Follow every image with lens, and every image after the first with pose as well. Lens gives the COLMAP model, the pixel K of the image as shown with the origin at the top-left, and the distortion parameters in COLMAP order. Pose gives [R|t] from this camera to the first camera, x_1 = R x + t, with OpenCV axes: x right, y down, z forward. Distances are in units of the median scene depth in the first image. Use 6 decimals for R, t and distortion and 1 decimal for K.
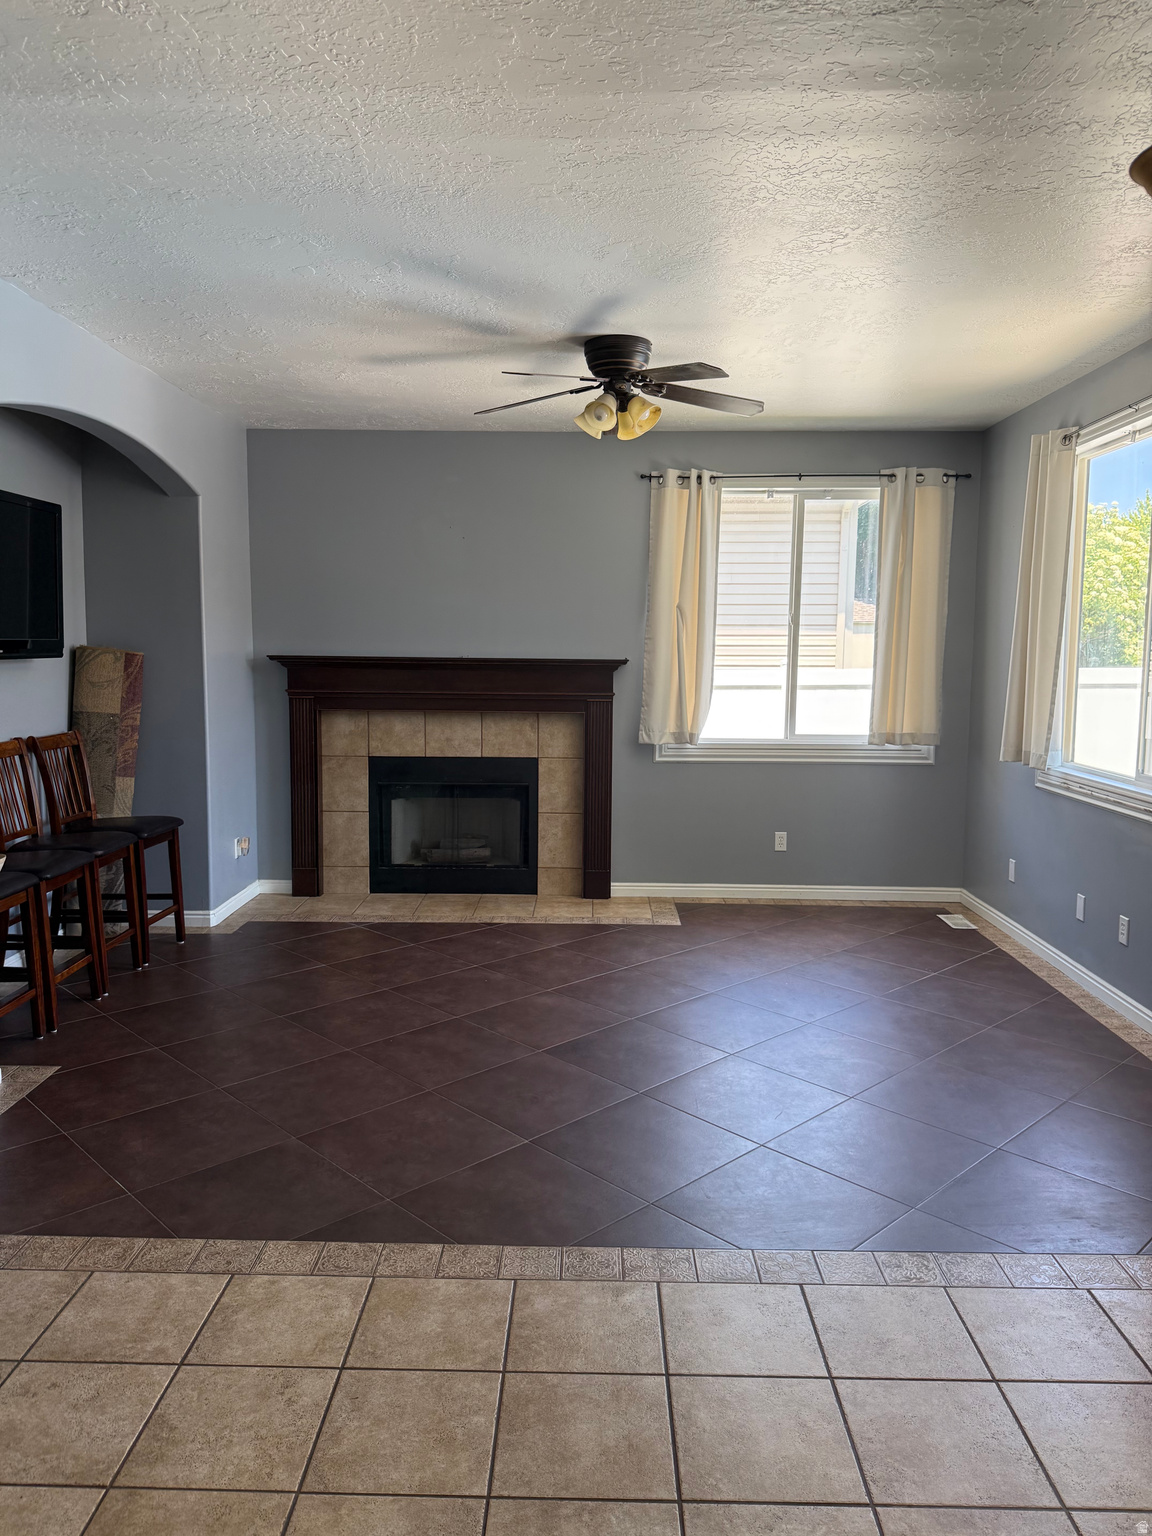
lens RADIAL K [[1066.3, 0, 576.0], [0, 1066.3, 768.0], [0, 0, 1]] dist [0.078689, -0.114295]
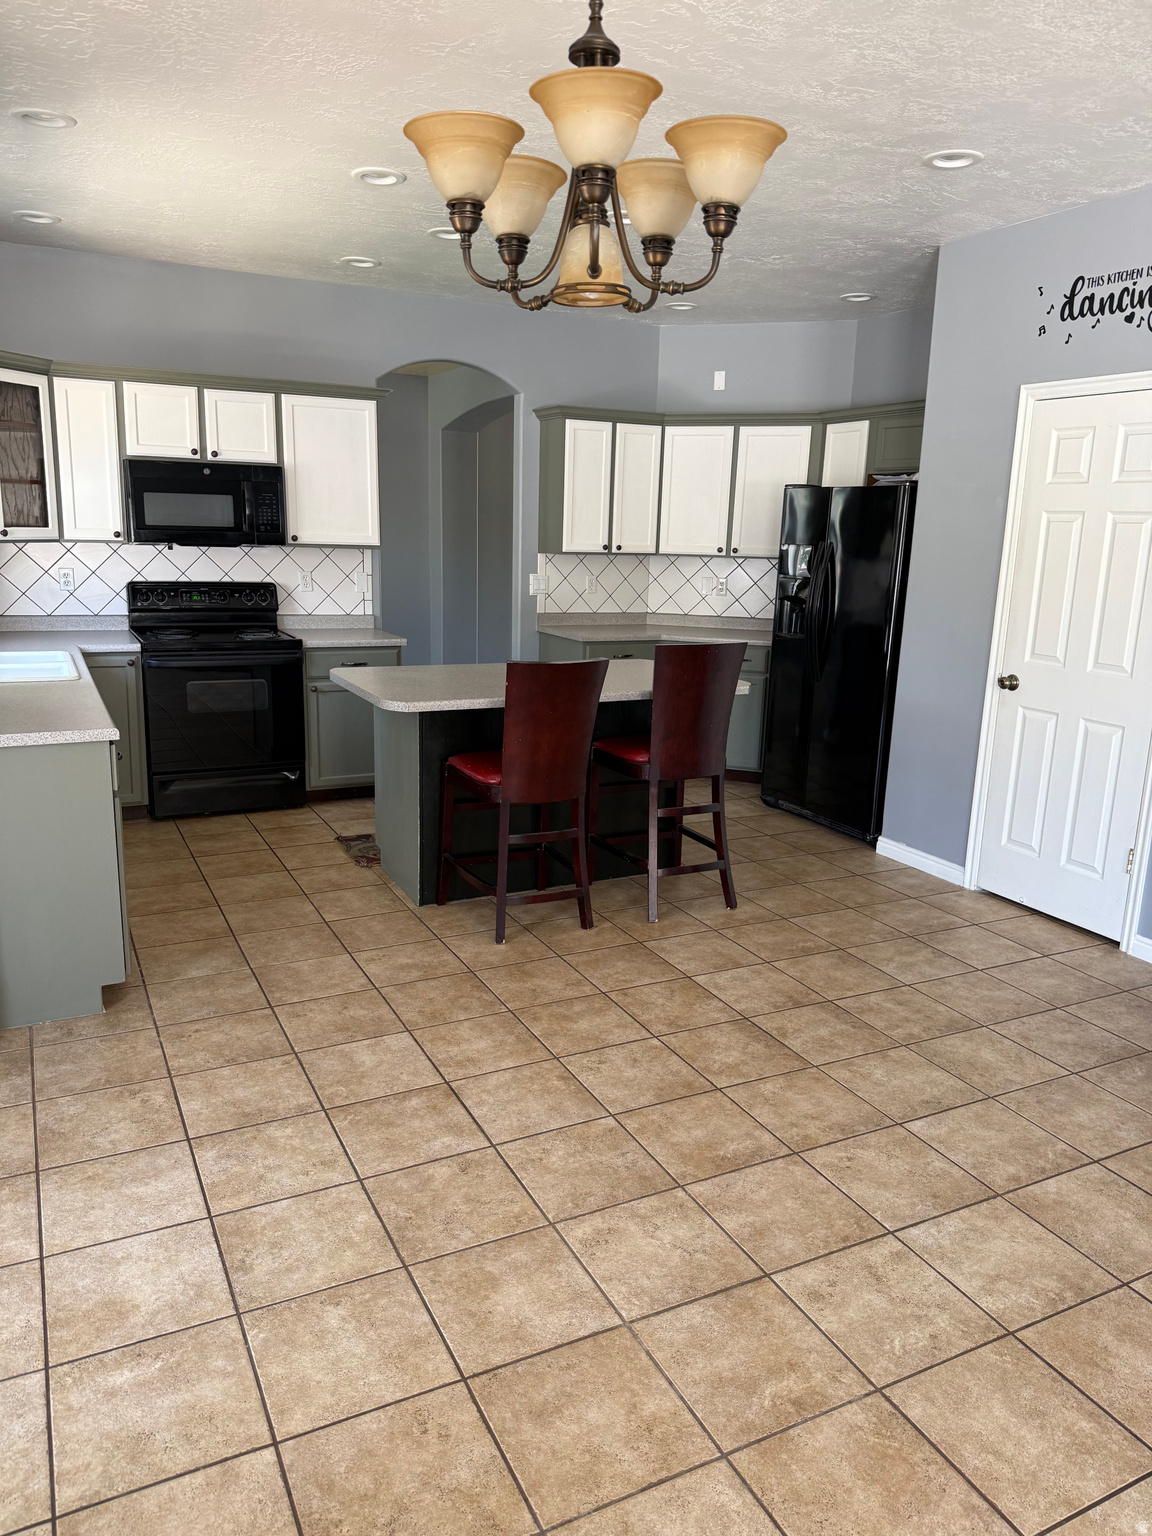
lens RADIAL K [[1091.1, 0, 576.0], [0, 1091.1, 768.0], [0, 0, 1]] dist [-0.004128, -0.001044]
pose [[-0.881005, 0.070297, -0.467855, 0.293583], [-0.090564, 0.945554, 0.312612, -0.055104], [0.464357, 0.317783, -0.826672, 0.461398]]
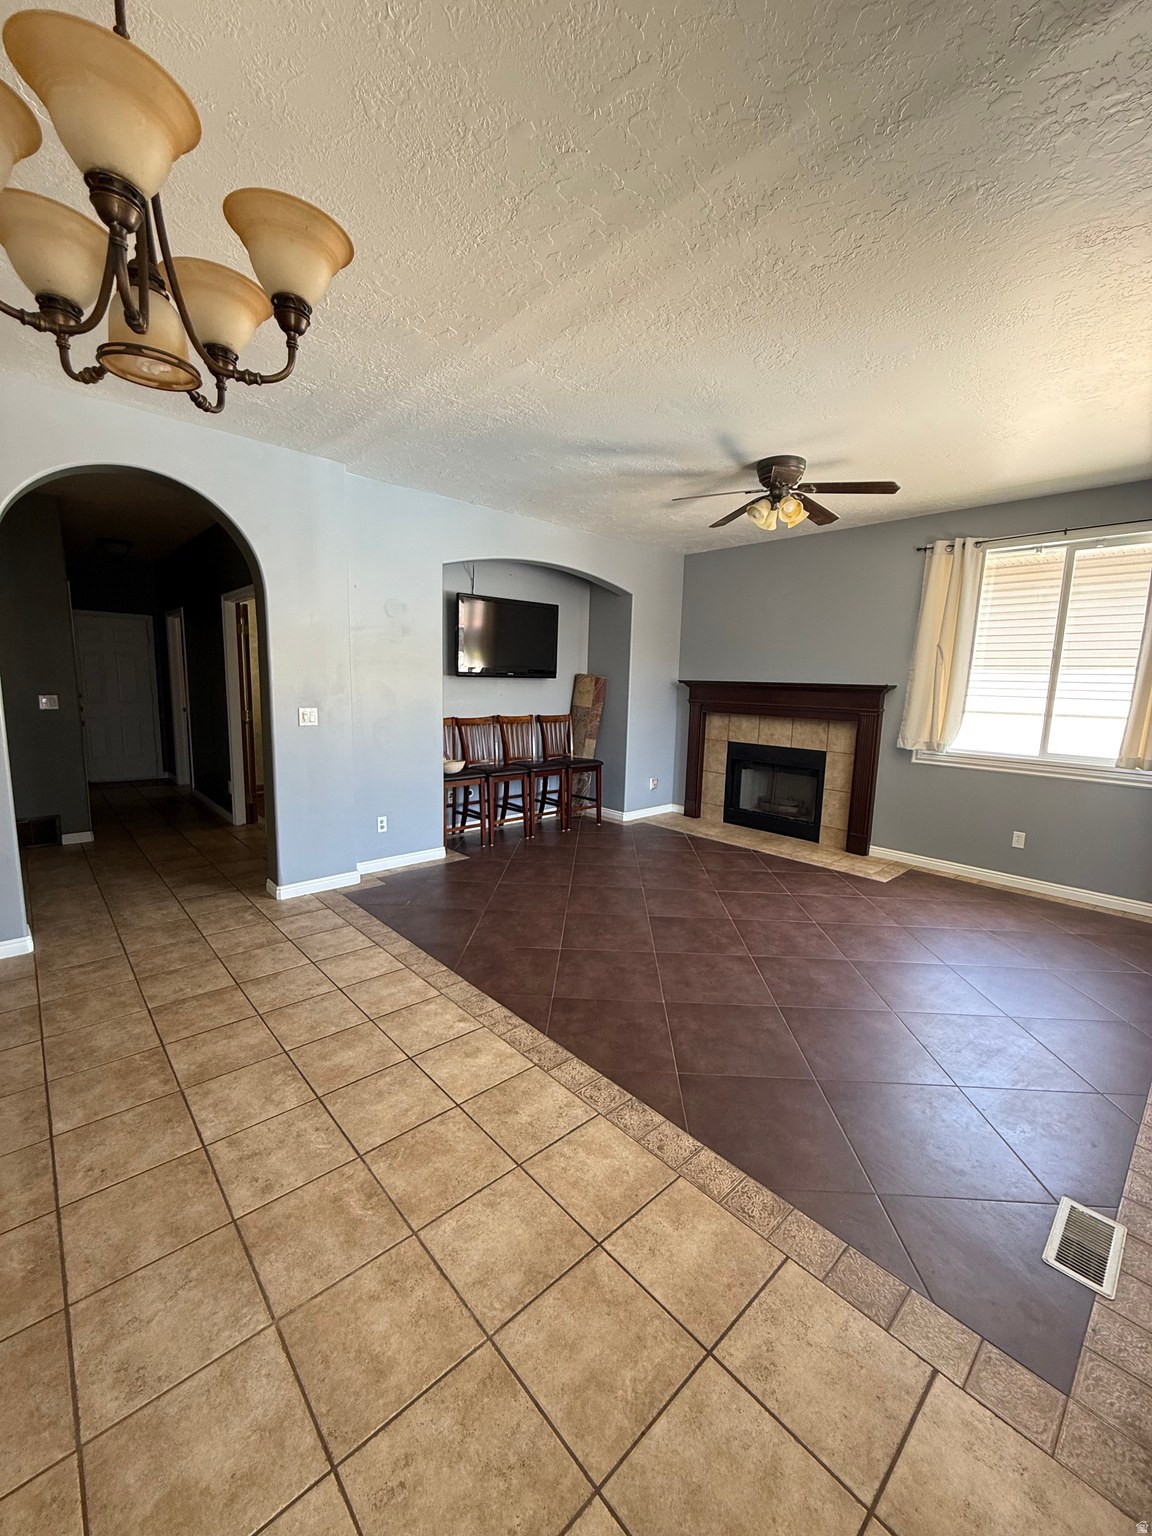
lens RADIAL K [[608.8, 0, 576.0], [0, 608.8, 768.0], [0, 0, 1]] dist [0.000853, 0.000066]
pose [[0.690398, 0.113805, -0.714422, 0.337684], [-0.099039, 0.993119, 0.062492, -0.005577], [0.716618, 0.027611, 0.696919, 0.166519]]
